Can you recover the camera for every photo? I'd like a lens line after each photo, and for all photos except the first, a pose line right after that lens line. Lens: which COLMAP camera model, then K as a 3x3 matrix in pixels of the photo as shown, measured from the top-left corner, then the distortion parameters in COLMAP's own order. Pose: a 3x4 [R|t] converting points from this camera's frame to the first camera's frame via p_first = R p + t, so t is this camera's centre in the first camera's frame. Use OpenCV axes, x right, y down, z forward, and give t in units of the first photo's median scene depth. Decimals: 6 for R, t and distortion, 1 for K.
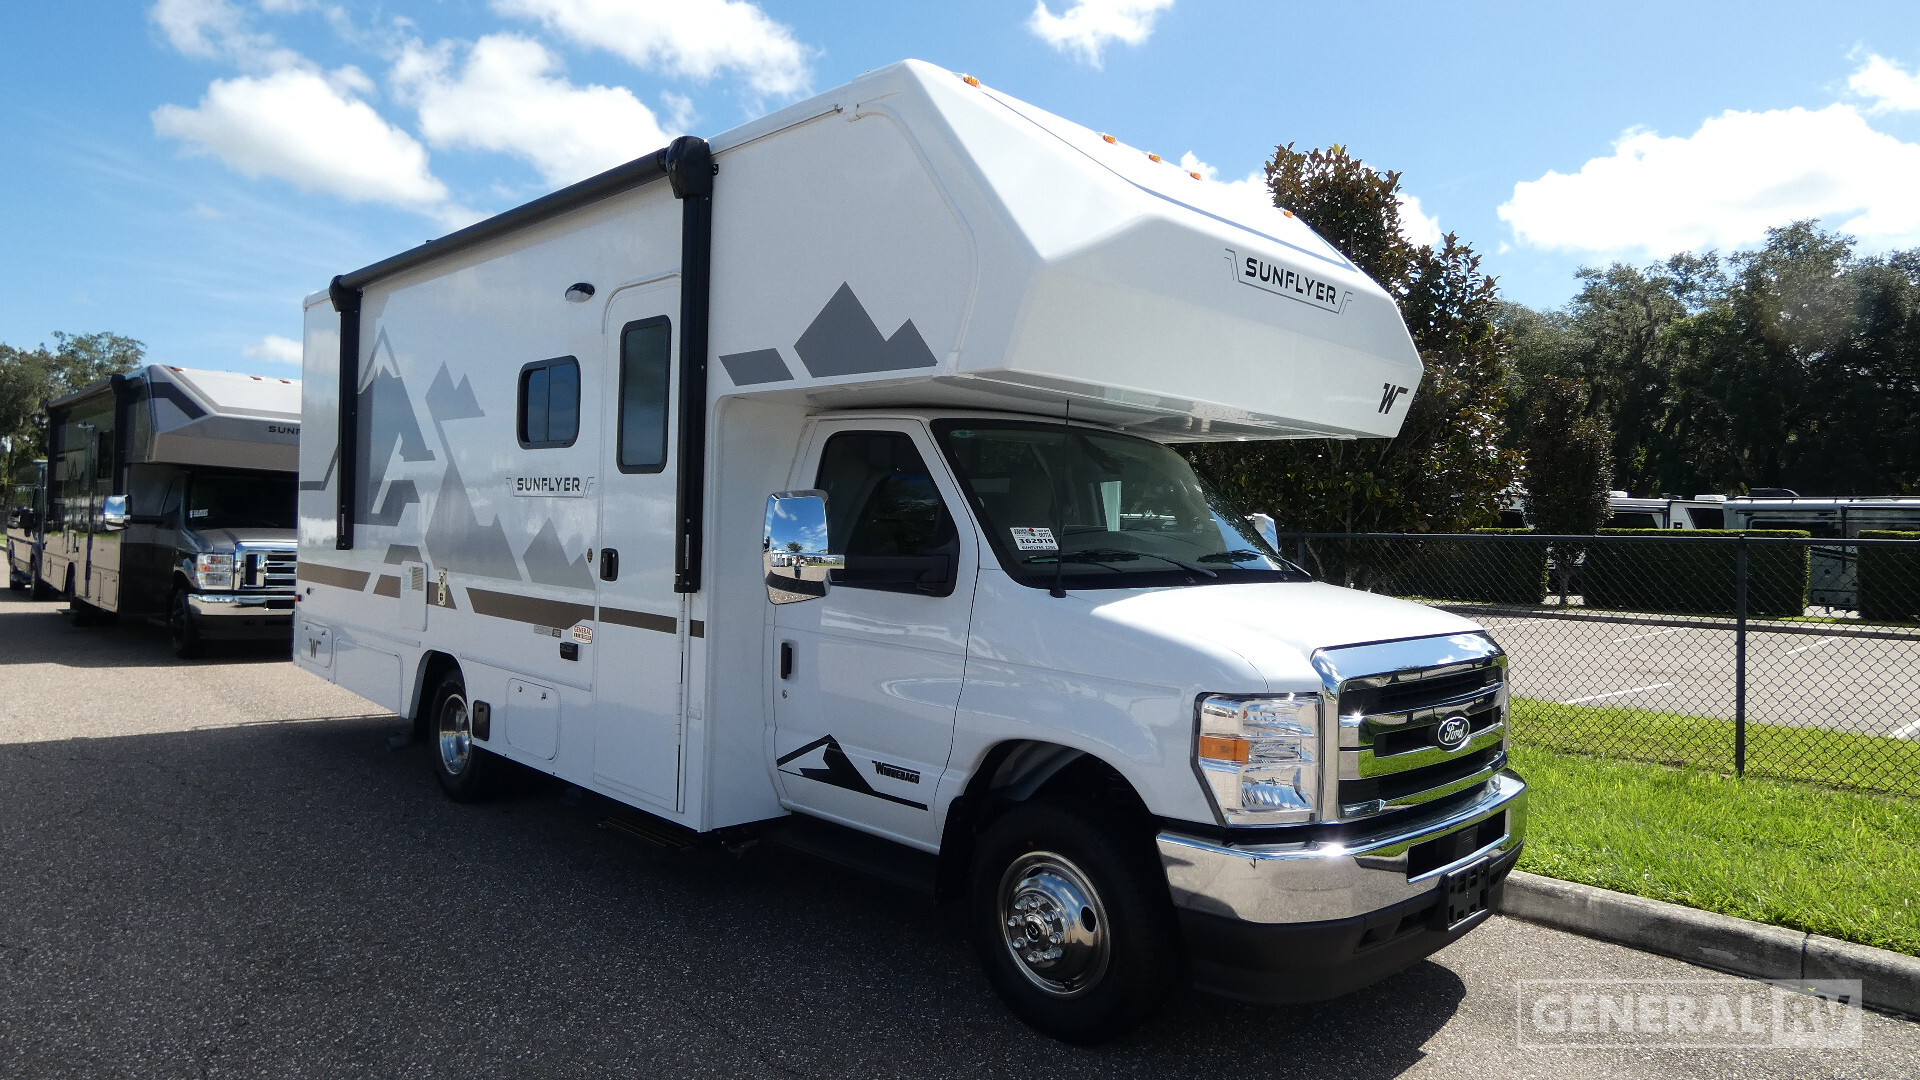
lens RADIAL K [[1181.3, 0, 965.2], [0, 1181.3, 546.3], [0, 0, 1]] dist [0.018276, -0.000644]
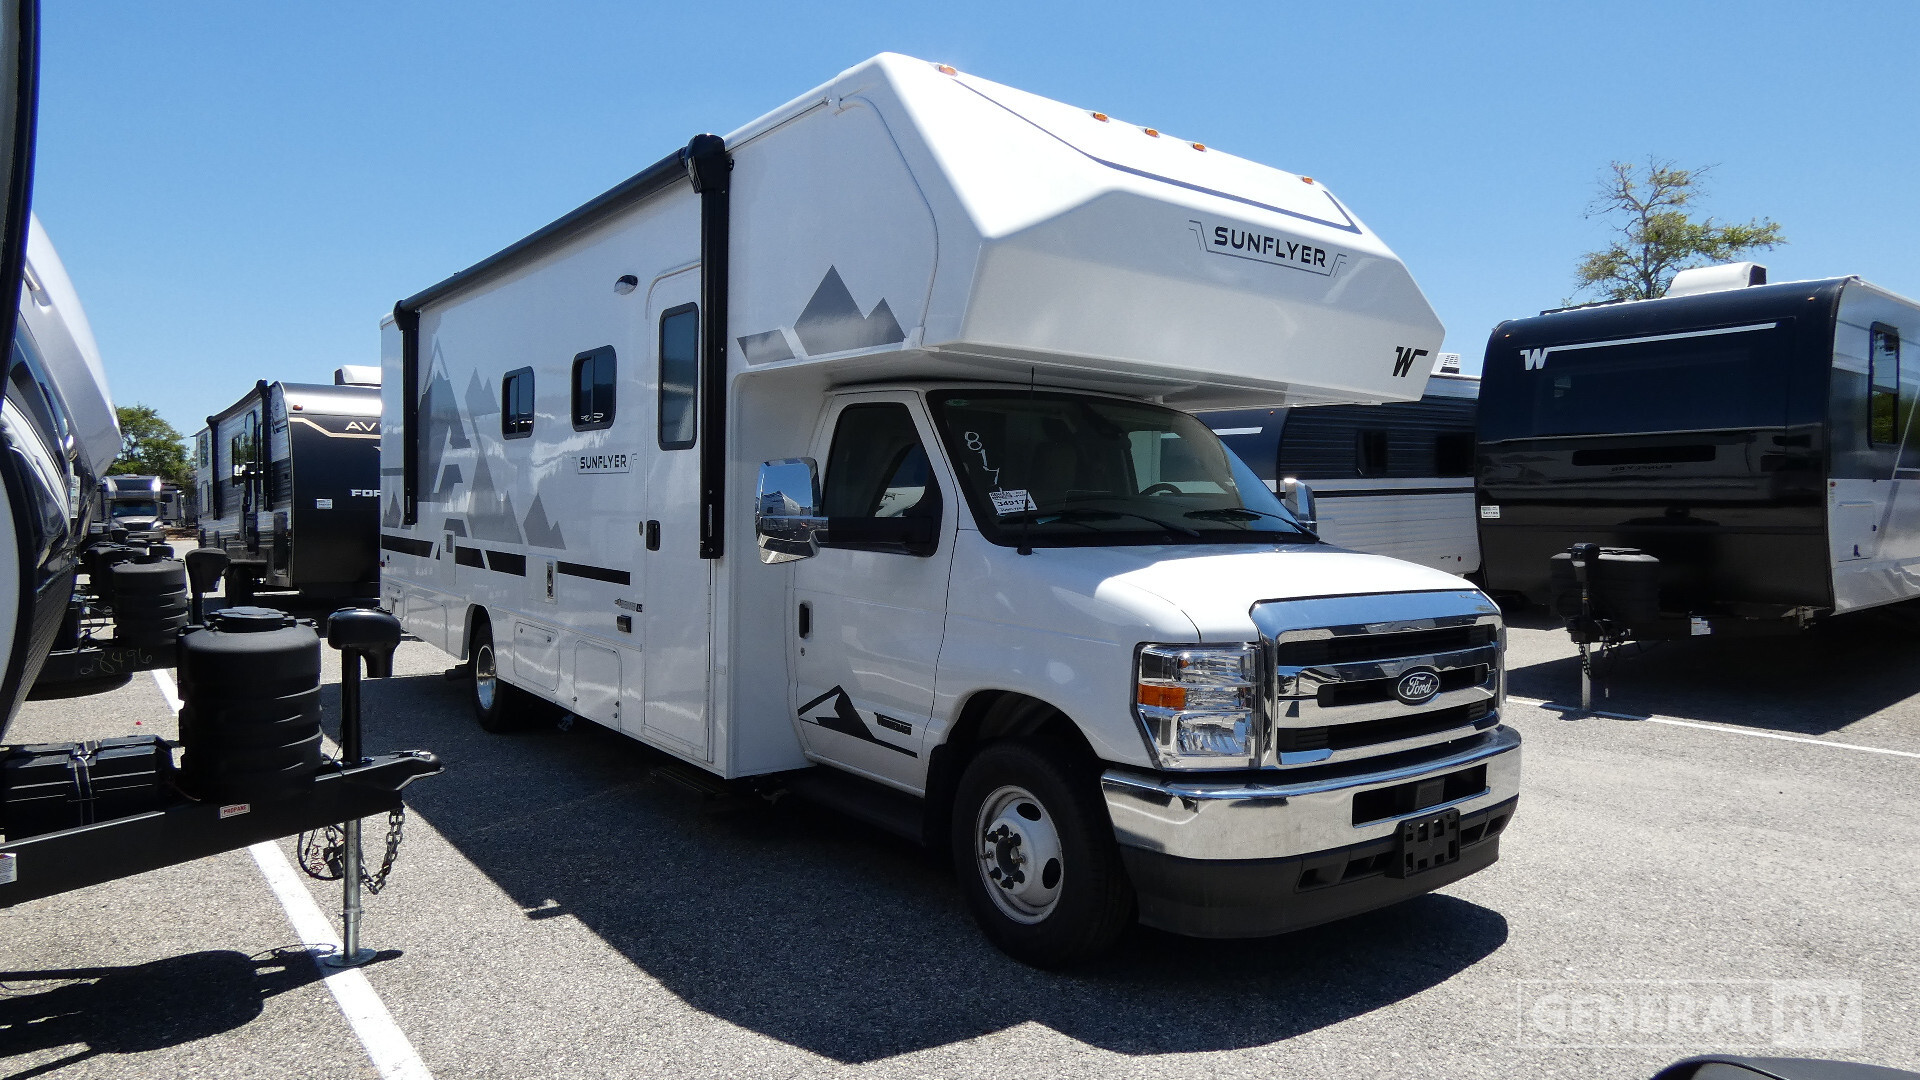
lens RADIAL K [[1181.3, 0, 937.2], [0, 1181.3, 563.7], [0, 0, 1]] dist [0.018276, -0.000644]
pose [[0.989948, -0.003587, -0.141387, 0.134743], [0.006787, 0.999732, 0.022154, 0.023876], [0.141269, -0.022891, 0.989707, -0.053883]]
